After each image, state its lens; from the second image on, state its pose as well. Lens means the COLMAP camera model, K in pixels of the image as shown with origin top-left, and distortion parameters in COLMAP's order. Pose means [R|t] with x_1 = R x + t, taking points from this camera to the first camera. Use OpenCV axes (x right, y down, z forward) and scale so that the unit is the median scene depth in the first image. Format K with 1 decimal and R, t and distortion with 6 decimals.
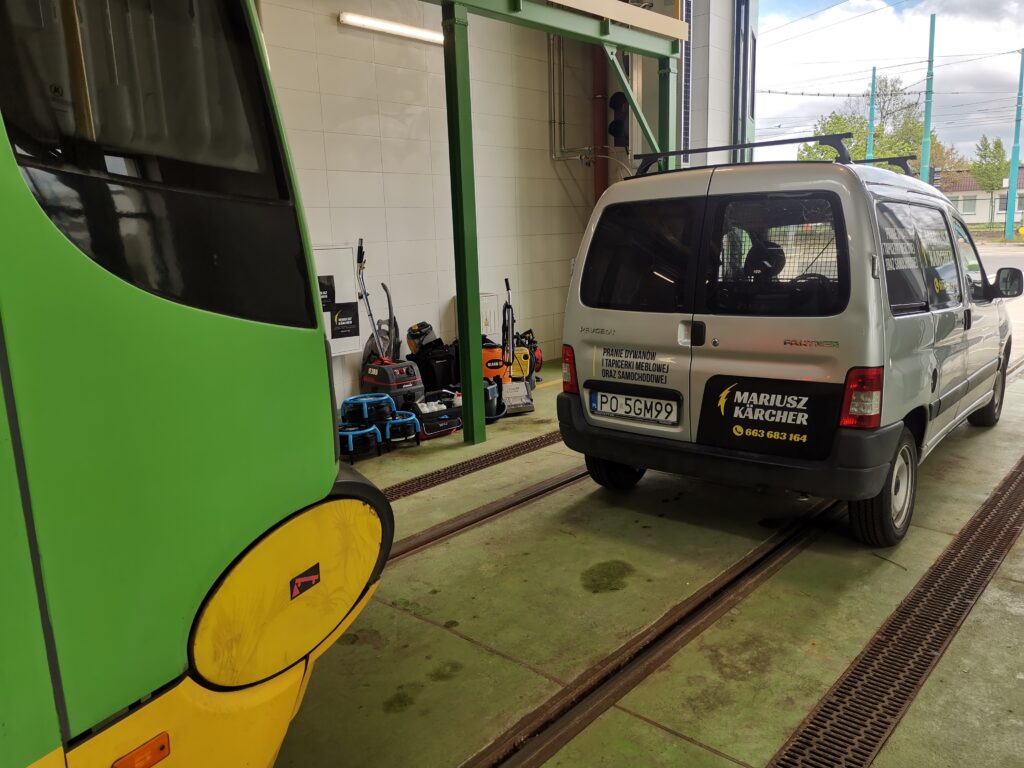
lens RADIAL K [[796.3, 0, 512.0], [0, 796.3, 384.0], [0, 0, 1]] dist [0.097433, -0.124503]
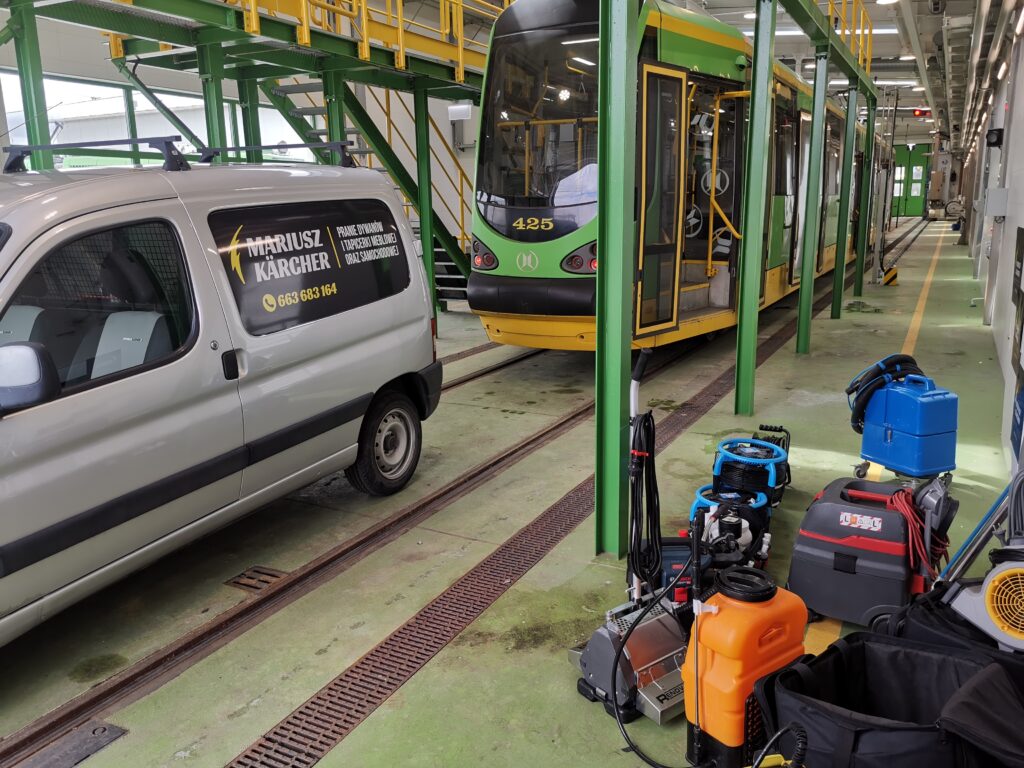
lens RADIAL K [[796.3, 0, 512.0], [0, 796.3, 384.0], [0, 0, 1]] dist [0.097433, -0.124503]
pose [[-0.972802, 0.101085, -0.208420, 0.169327], [0.008466, 0.914672, 0.404108, -0.350255], [0.231485, 0.391352, -0.890650, 1.757847]]
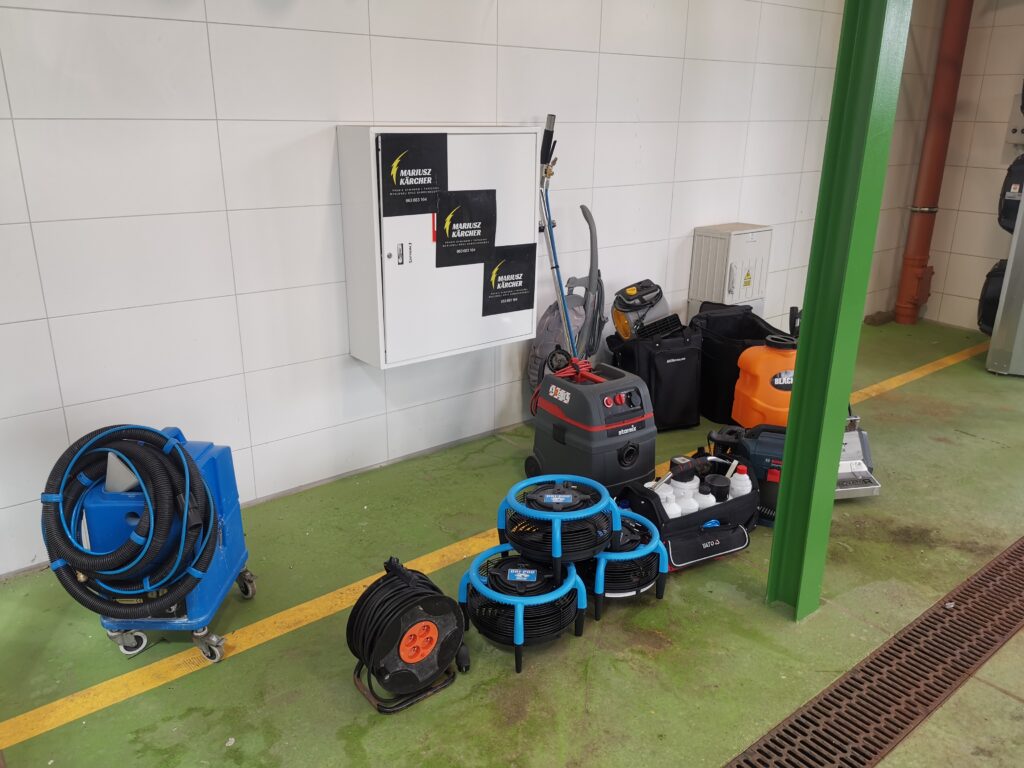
lens RADIAL K [[796.3, 0, 512.0], [0, 796.3, 384.0], [0, 0, 1]] dist [0.097433, -0.124503]
pose [[0.984256, 0.098589, -0.146696, -0.170998], [-0.077674, 0.986808, 0.142046, -0.117042], [0.158765, -0.128415, 0.978930, 0.666945]]
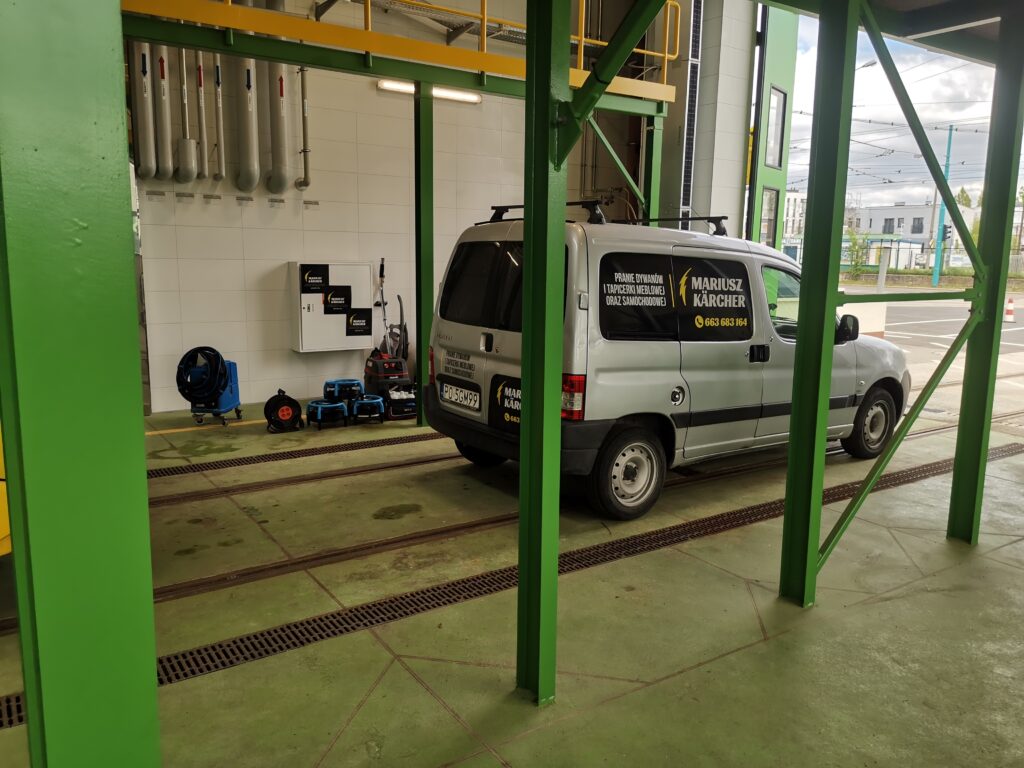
lens RADIAL K [[796.3, 0, 512.0], [0, 796.3, 384.0], [0, 0, 1]] dist [0.097433, -0.124503]
pose [[0.967746, 0.090787, -0.235001, 0.442556], [-0.096898, 0.995188, -0.014566, 0.016211], [0.232548, 0.036868, 0.971886, -0.215954]]
